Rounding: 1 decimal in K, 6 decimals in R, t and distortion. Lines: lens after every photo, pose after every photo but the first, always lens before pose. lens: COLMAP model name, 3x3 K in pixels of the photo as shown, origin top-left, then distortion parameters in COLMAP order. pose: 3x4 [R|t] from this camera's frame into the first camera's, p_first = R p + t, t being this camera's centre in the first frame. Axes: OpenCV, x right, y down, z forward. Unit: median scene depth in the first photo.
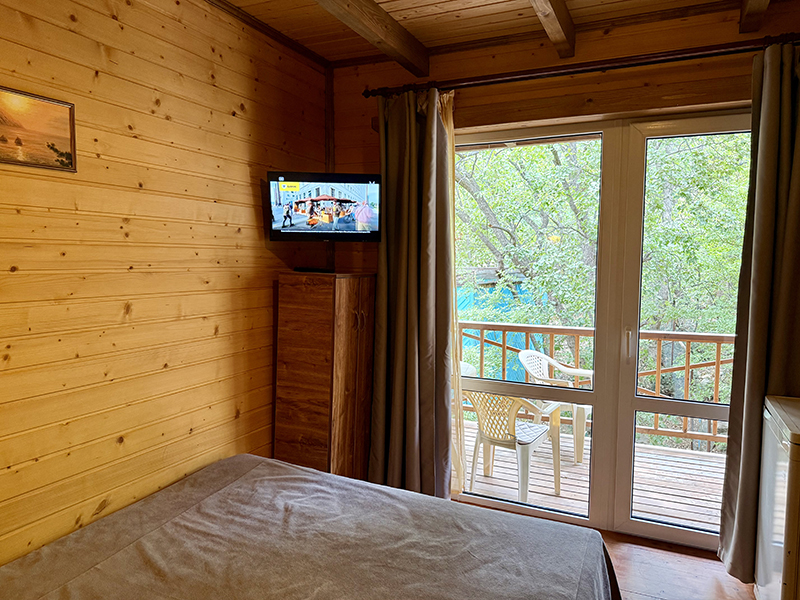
lens RADIAL K [[561.2, 0, 399.9], [0, 561.2, 301.5], [0, 0, 1]] dist [0.049681, -0.071502]
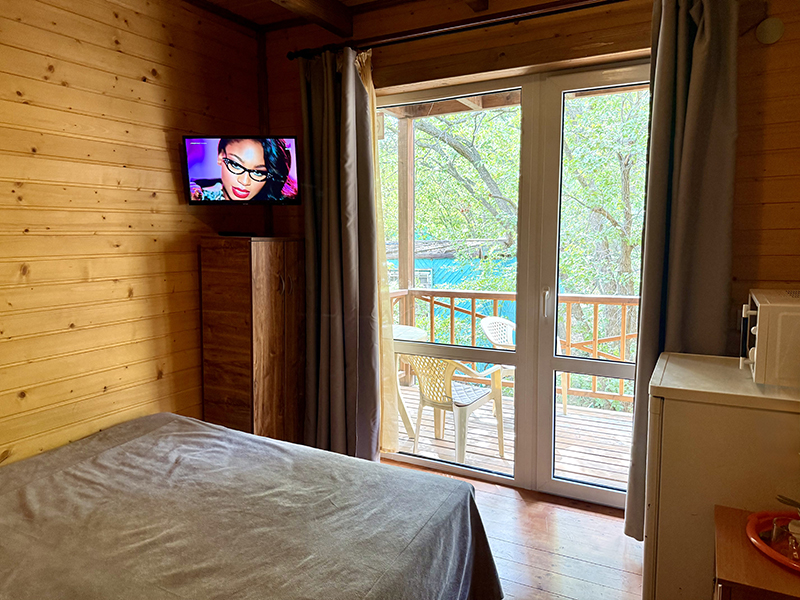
lens RADIAL K [[561.2, 0, 399.9], [0, 561.2, 301.5], [0, 0, 1]] dist [0.049681, -0.071502]
pose [[0.998310, -0.008614, -0.057476, 0.220693], [0.011064, 0.999037, 0.042456, 0.028053], [0.057055, -0.043020, 0.997444, -0.001052]]
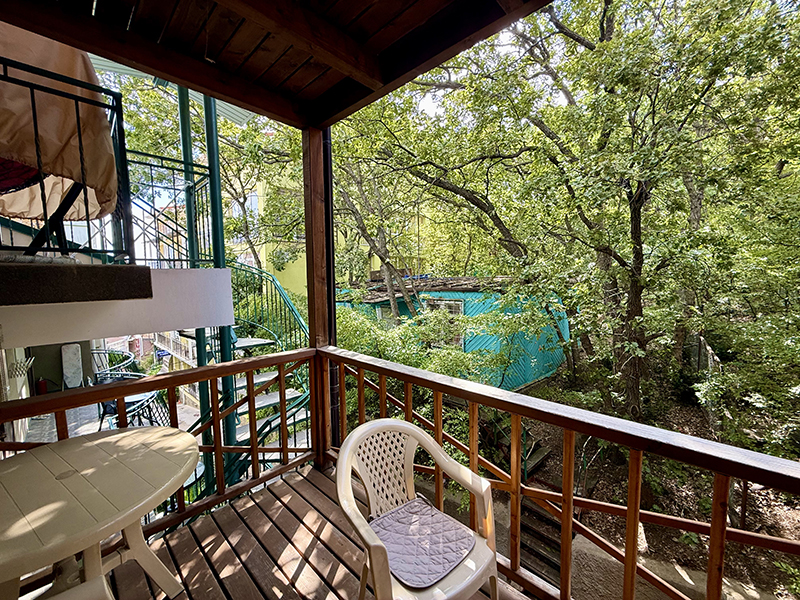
lens RADIAL K [[317.9, 0, 400.0], [0, 317.9, 300.0], [0, 0, 1]] dist [0.000081, 0.000014]
pose [[0.951566, 0.002180, -0.307437, 0.614412], [0.001171, 0.999942, 0.010714, -0.075853], [0.307442, -0.010555, 0.951508, 1.234306]]
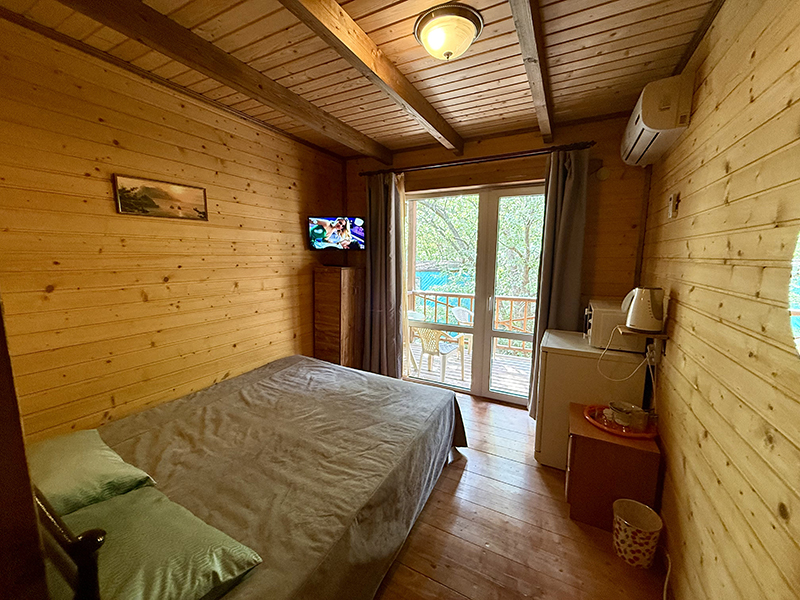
lens RADIAL K [[317.9, 0, 400.0], [0, 317.9, 300.0], [0, 0, 1]] dist [0.000081, 0.000014]
pose [[0.998691, 0.007499, -0.050592, 0.159700], [-0.004269, 0.997963, 0.063648, -0.007210], [0.050966, -0.063349, 0.996689, -0.133827]]
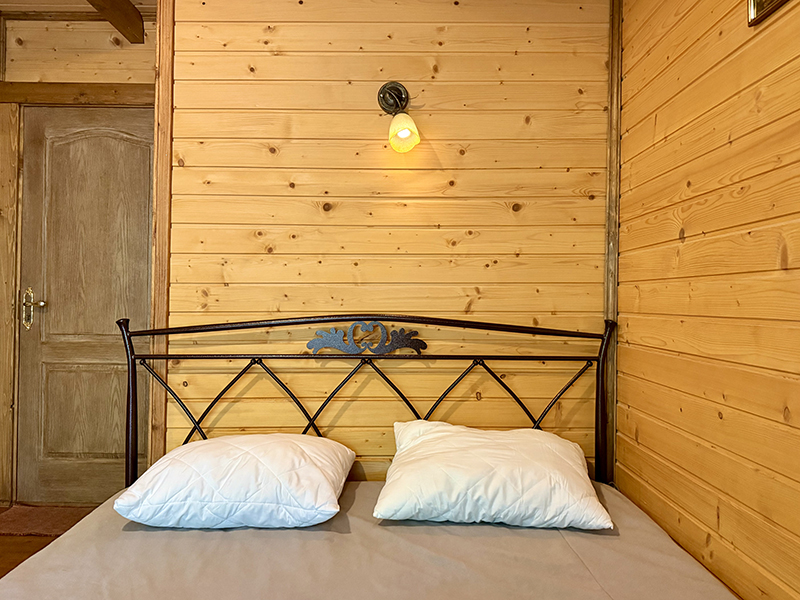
lens RADIAL K [[572.9, 0, 395.6], [0, 572.9, 292.4], [0, 0, 1]] dist [0.112592, -0.177992]
pose [[-0.906968, -0.021396, -0.420656, -0.042578], [-0.048275, 0.997408, 0.053353, 0.055245], [0.418424, 0.068696, -0.905650, 0.879607]]
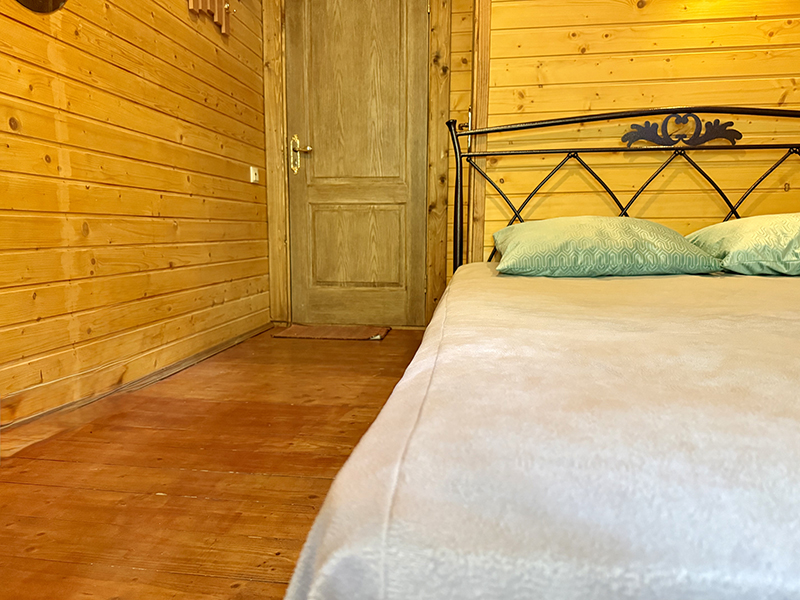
lens RADIAL K [[568.2, 0, 401.1], [0, 568.2, 302.5], [0, 0, 1]] dist [0.020429, -0.031493]
pose [[-0.955006, 0.028281, -0.295236, 0.285740], [-0.030772, 0.980623, 0.193473, 0.252685], [0.294987, 0.193853, -0.935630, 0.853329]]
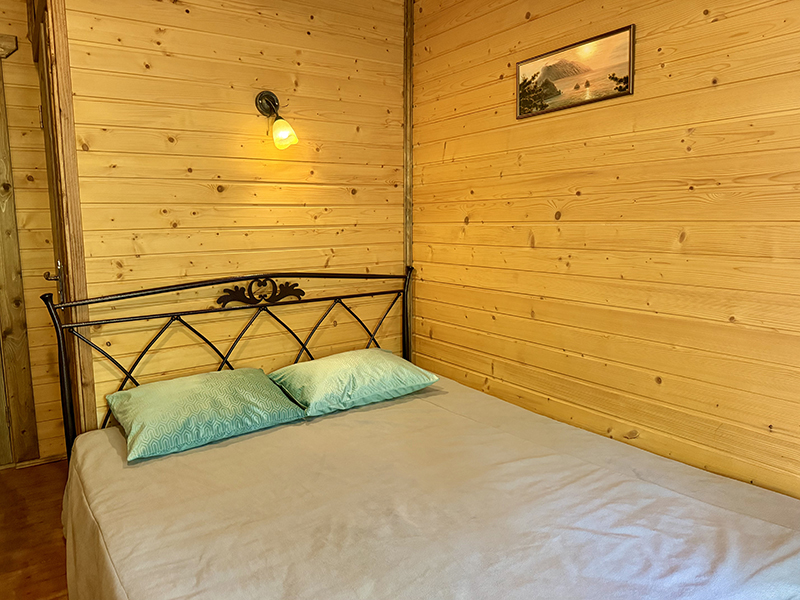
lens RADIAL K [[561.2, 0, 399.9], [0, 561.2, 301.5], [0, 0, 1]] dist [0.049681, -0.071502]
pose [[-0.508351, 0.122104, -0.852449, 0.396182], [-0.059162, 0.982606, 0.176028, -0.013847], [0.859115, 0.139917, -0.492284, 0.877880]]
